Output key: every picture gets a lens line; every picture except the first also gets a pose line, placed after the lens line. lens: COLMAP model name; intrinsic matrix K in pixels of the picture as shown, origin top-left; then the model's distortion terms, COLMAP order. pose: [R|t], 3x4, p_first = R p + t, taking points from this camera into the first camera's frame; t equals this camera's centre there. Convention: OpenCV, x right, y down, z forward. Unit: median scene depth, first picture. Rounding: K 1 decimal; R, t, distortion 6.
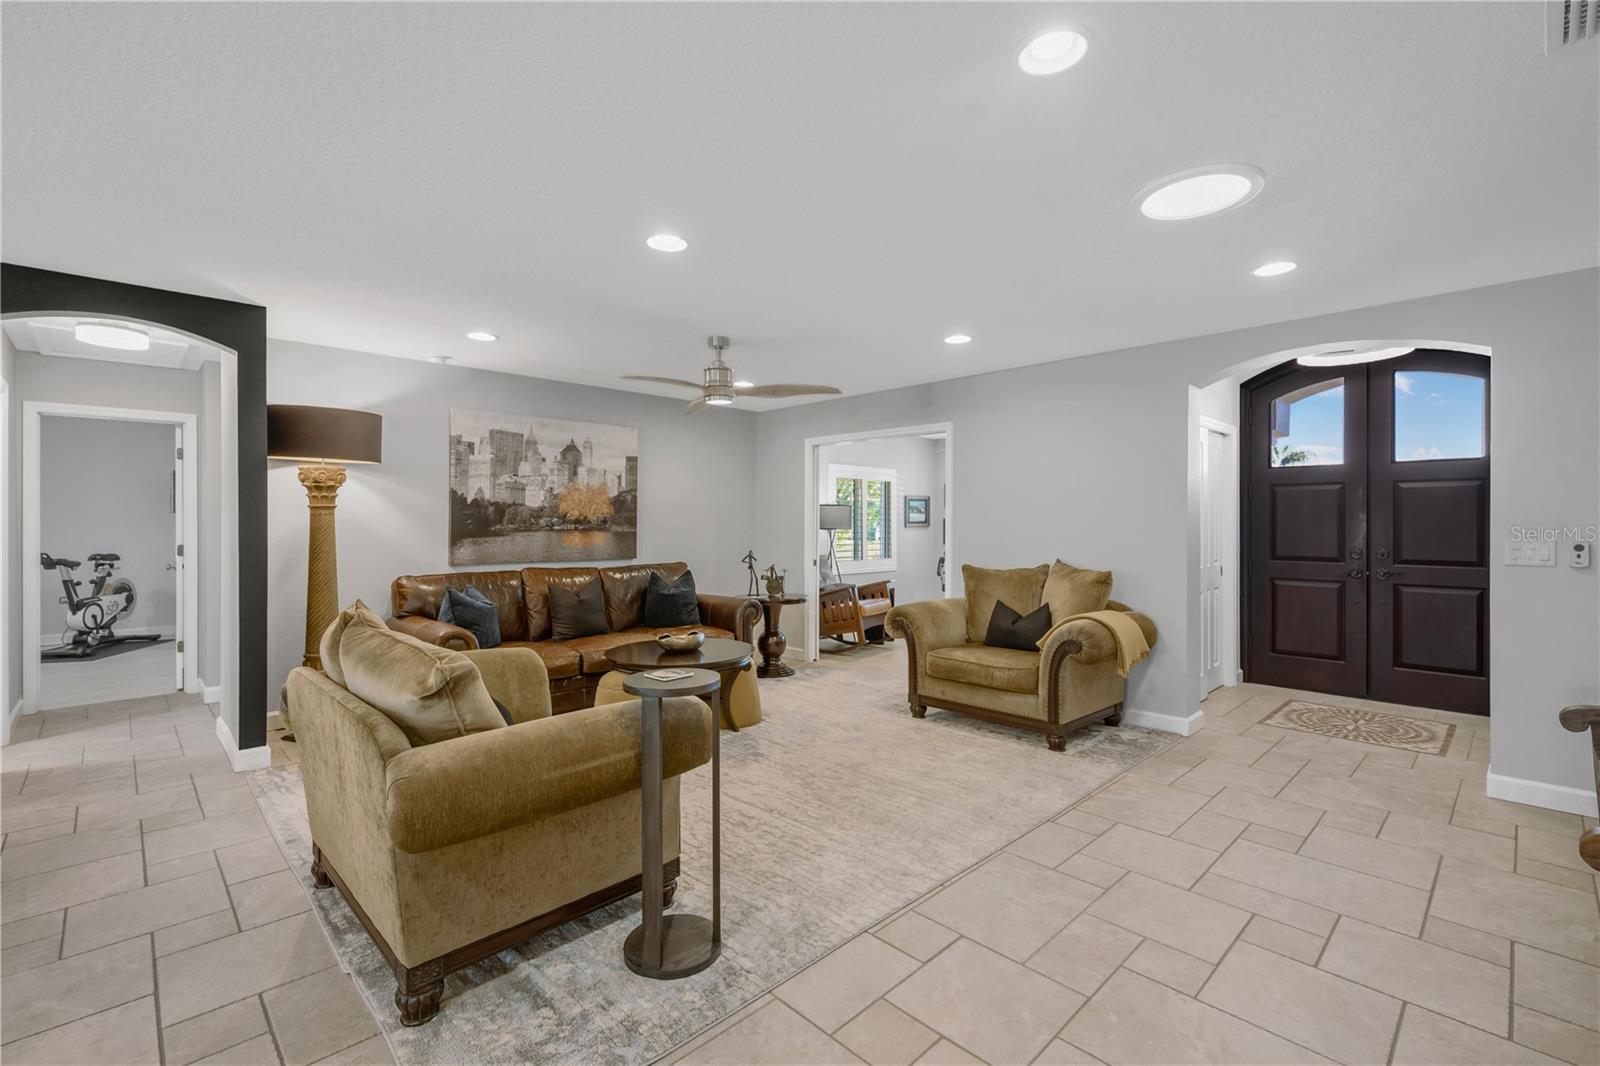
lens RADIAL K [[702.3, 0, 802.0], [0, 702.3, 522.1], [0, 0, 1]] dist [-0.003363, 0.000897]
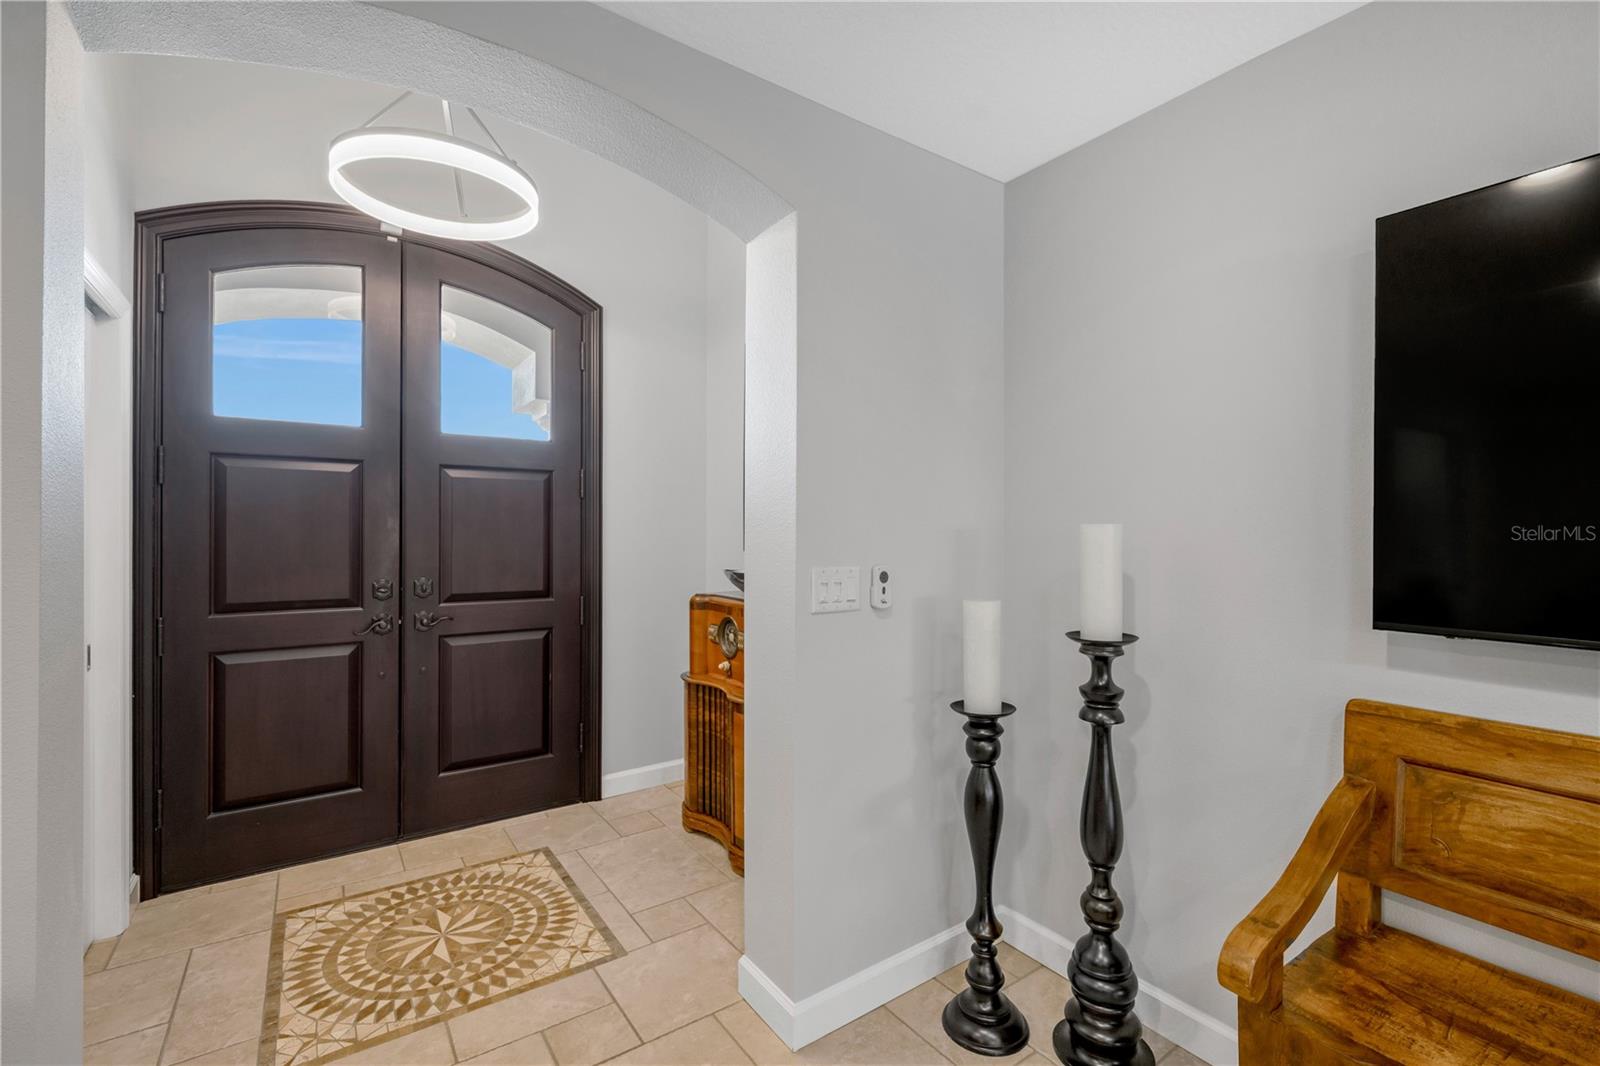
lens RADIAL K [[674.9, 0, 798.2], [0, 674.9, 538.0], [0, 0, 1]] dist [-0.000073, -0.000215]
pose [[0.149694, -0.004491, 0.988722, 0.286730], [-0.003795, 0.999980, 0.005116, -0.000057], [-0.988725, -0.004518, 0.149674, 0.552239]]
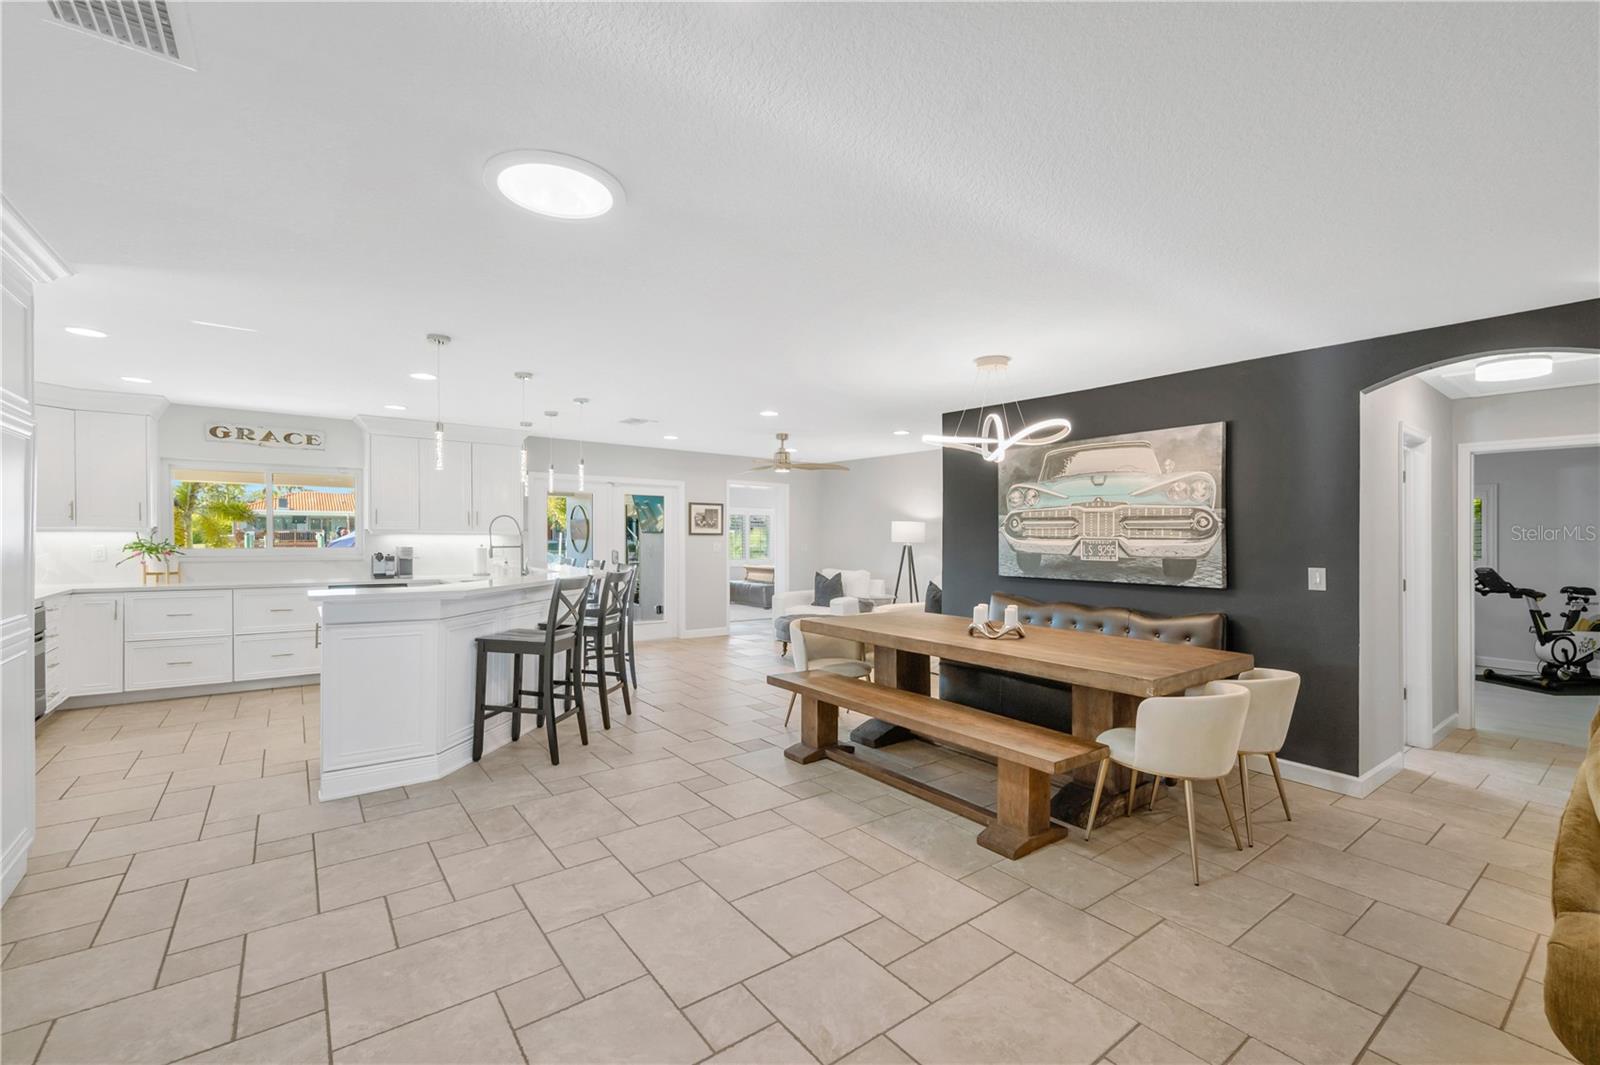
lens RADIAL K [[674.9, 0, 806.2], [0, 674.9, 553.9], [0, 0, 1]] dist [-0.000073, -0.000215]
pose [[-0.124834, 0.023541, -0.991898, 0.062511], [-0.015131, 0.999557, 0.025627, -0.010623], [0.992062, 0.018208, -0.124422, 0.100686]]
